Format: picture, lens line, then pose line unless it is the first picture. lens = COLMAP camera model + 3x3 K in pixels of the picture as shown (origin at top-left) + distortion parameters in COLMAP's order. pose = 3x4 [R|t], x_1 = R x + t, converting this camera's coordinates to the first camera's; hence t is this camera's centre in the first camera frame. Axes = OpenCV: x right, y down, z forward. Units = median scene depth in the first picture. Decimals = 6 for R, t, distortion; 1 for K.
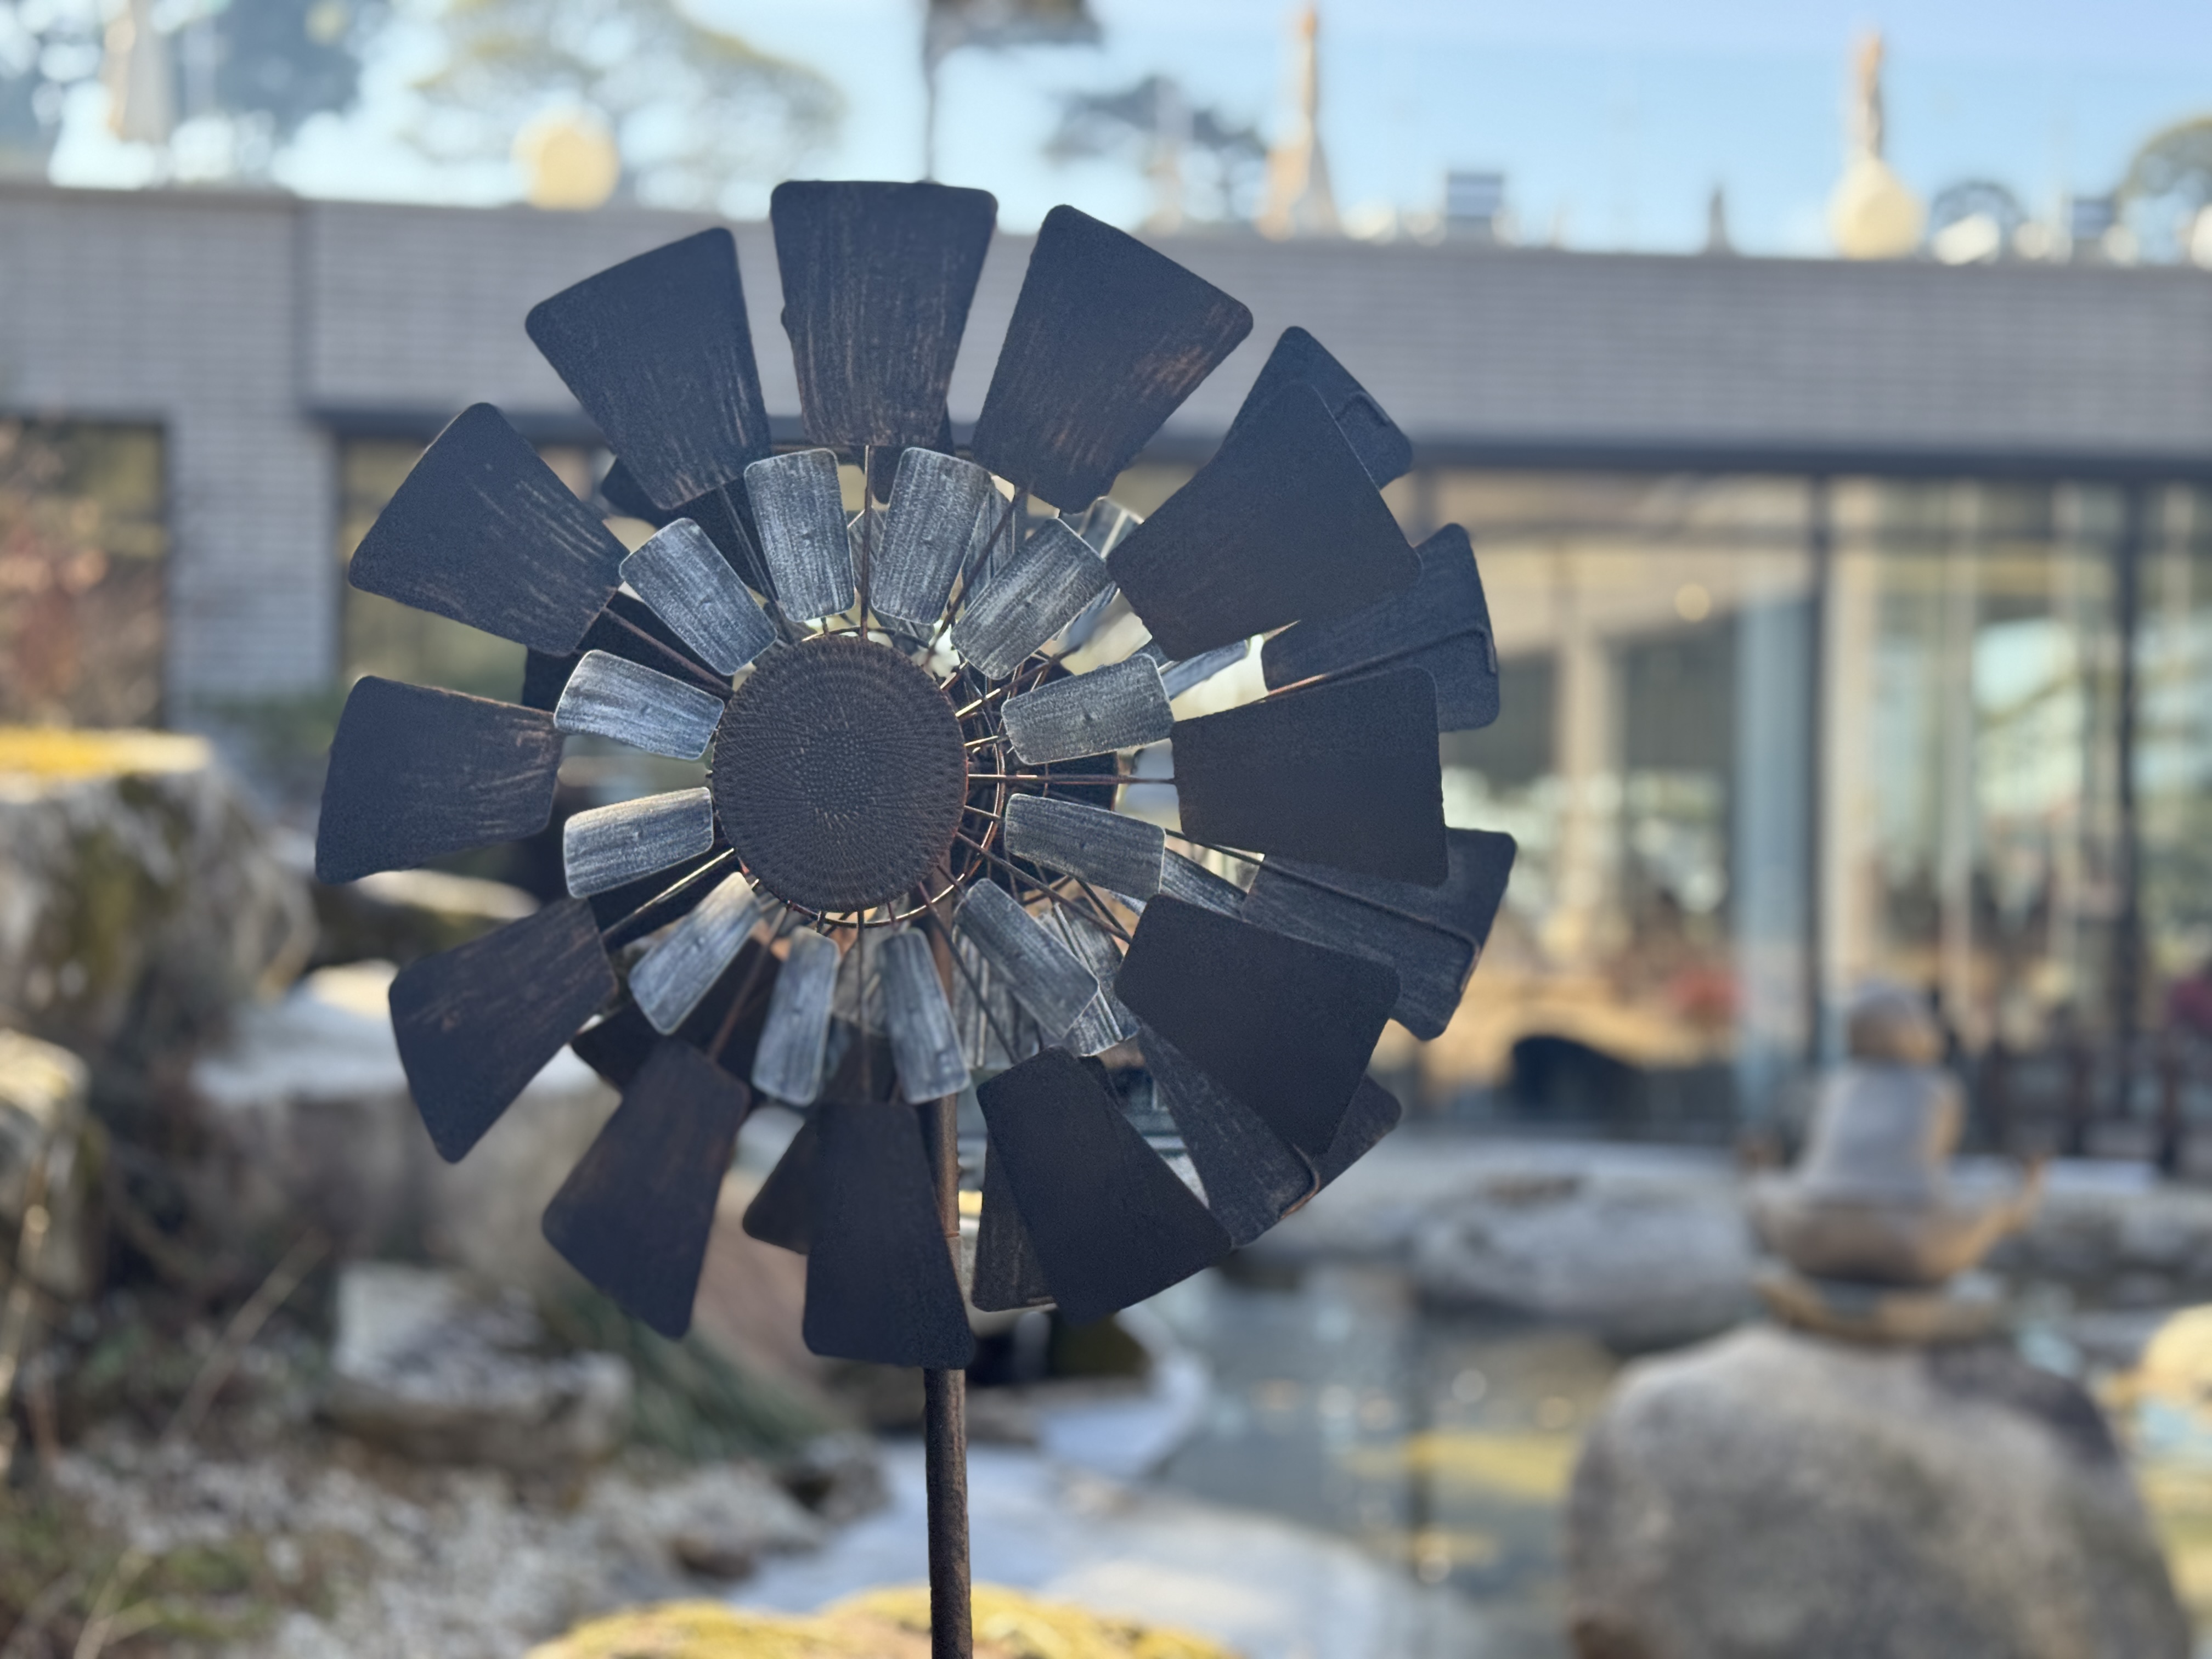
lens RADIAL K [[3096.0, 0, 1106.0], [0, 3096.0, 829.5], [0, 0, 1]] dist [0.002435, 0.000873]
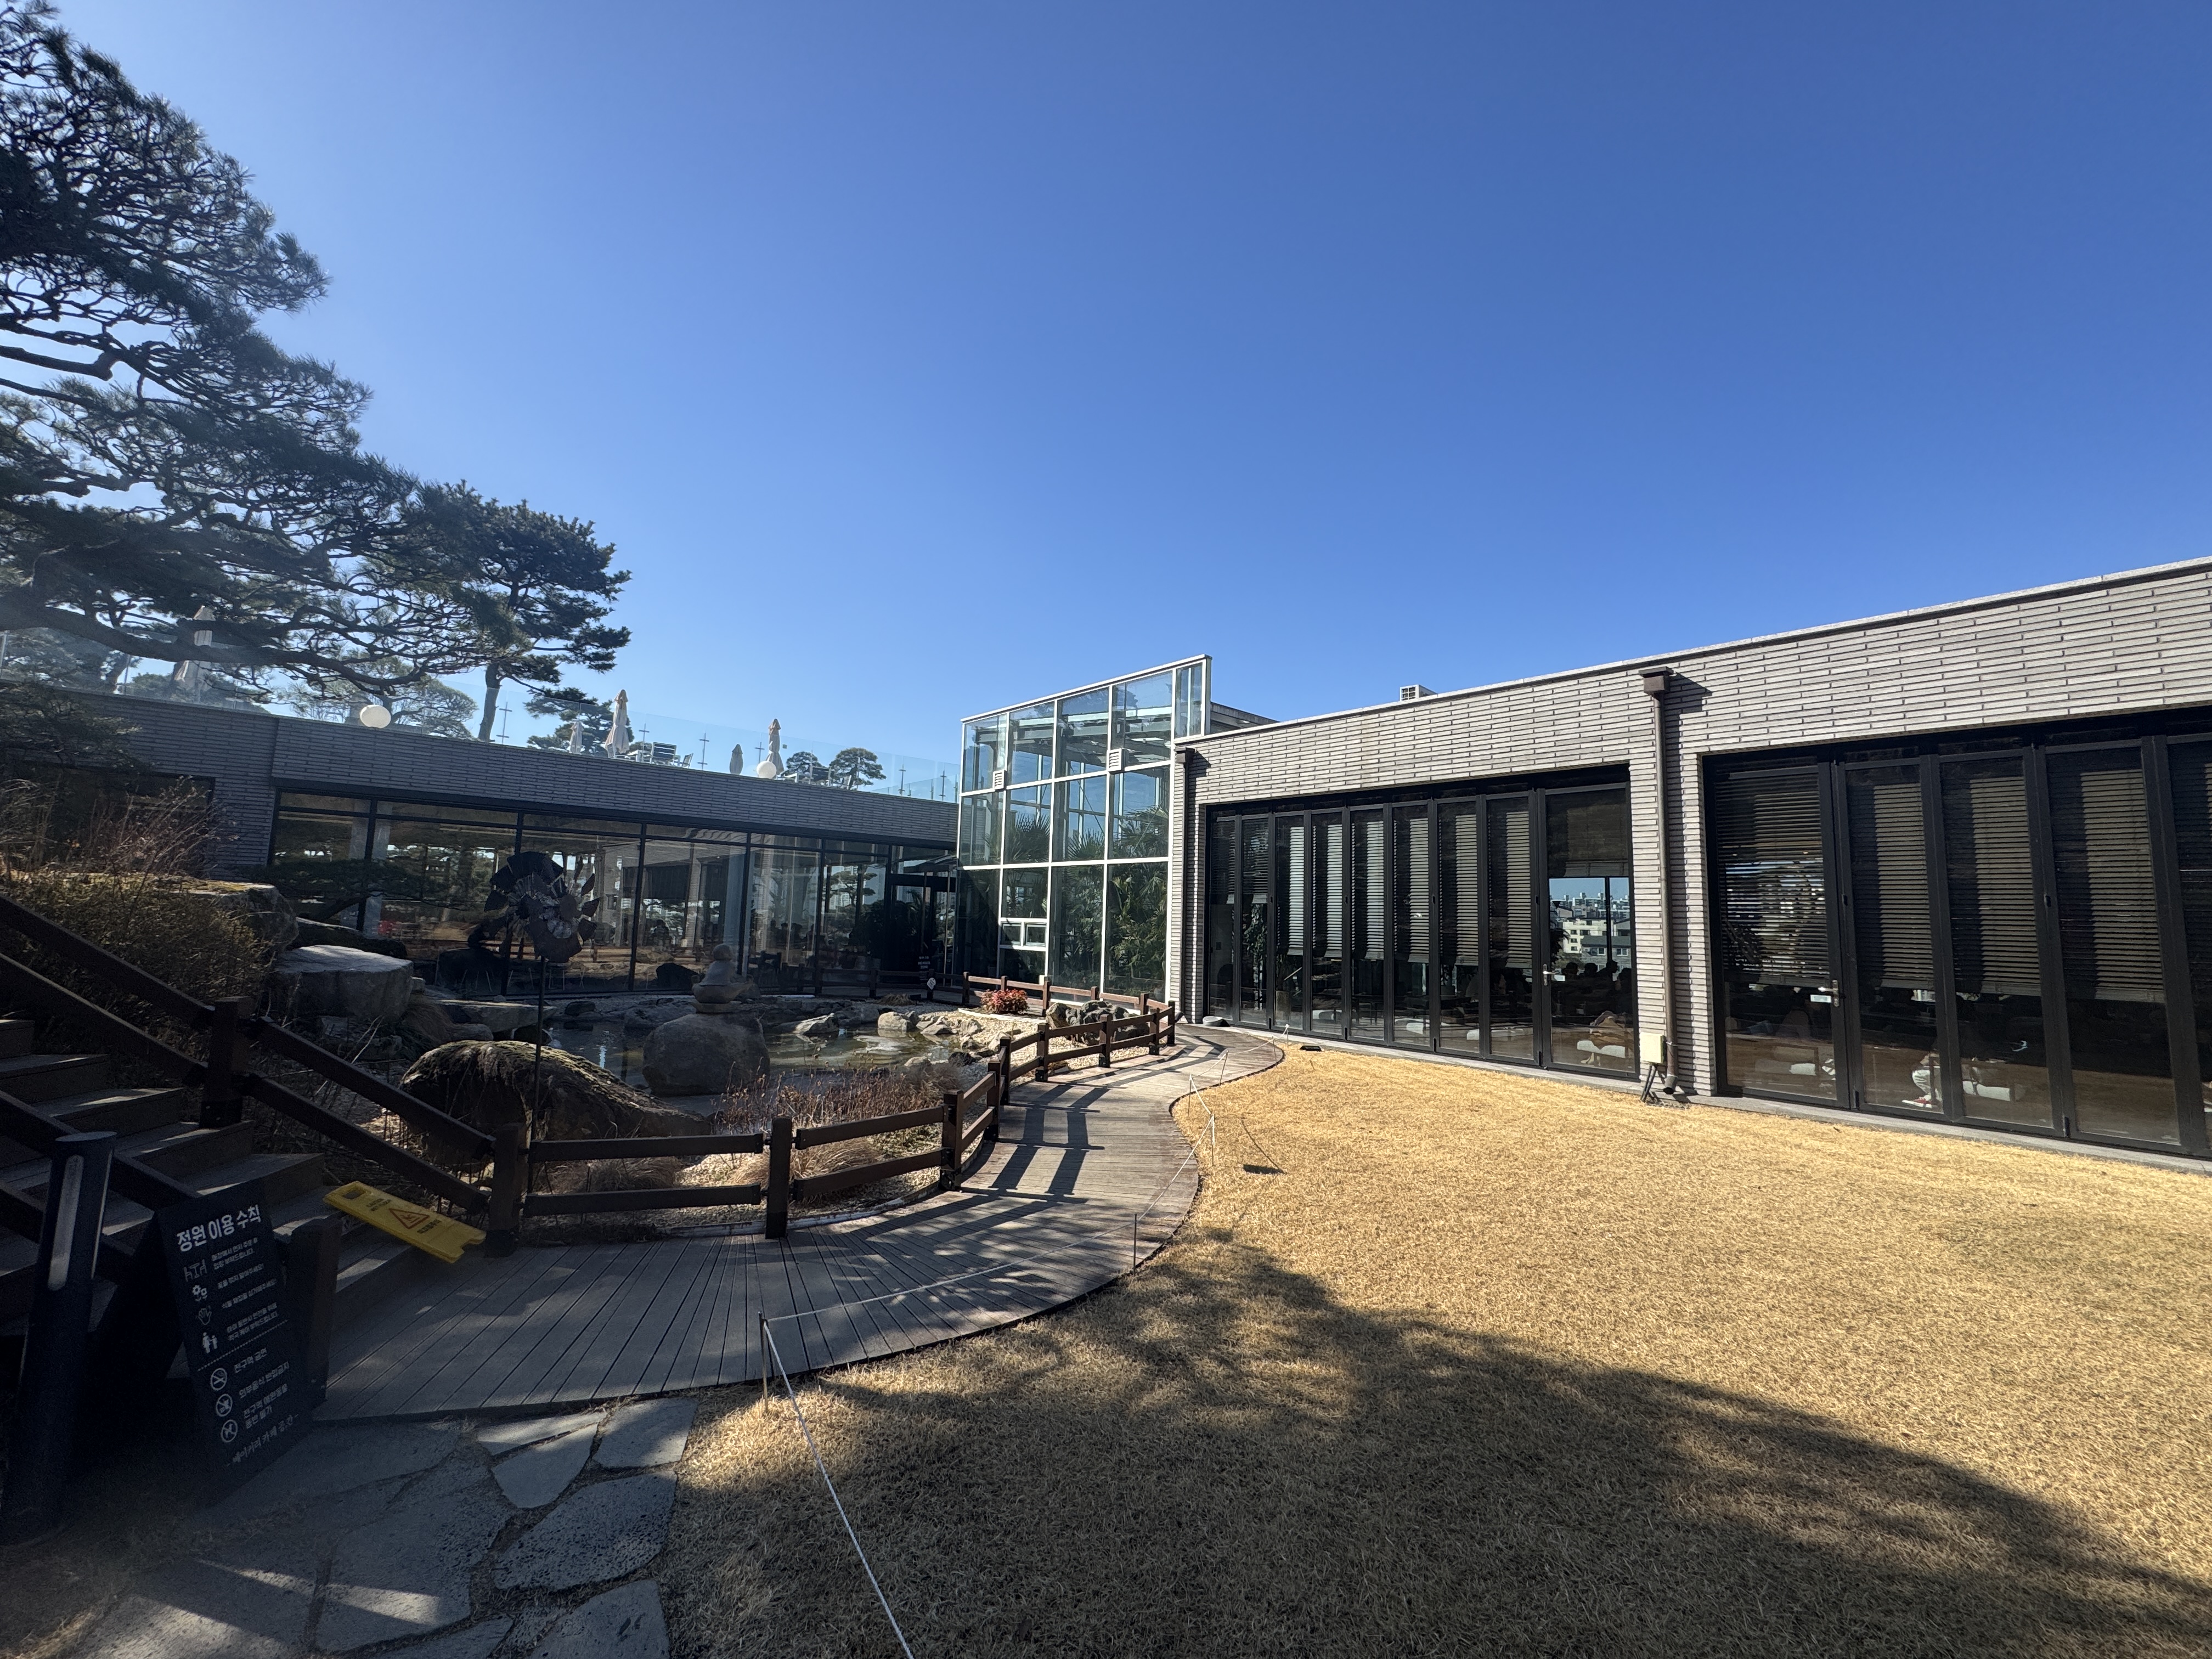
lens RADIAL K [[883.5, 0, 1106.0], [0, 883.5, 829.5], [0, 0, 1]] dist [0.000430, 0.000058]
pose [[0.837163, 0.076309, 0.541604, -0.016577], [-0.022883, 0.994239, -0.104713, -0.001779], [-0.546474, 0.075268, 0.834087, -0.340866]]
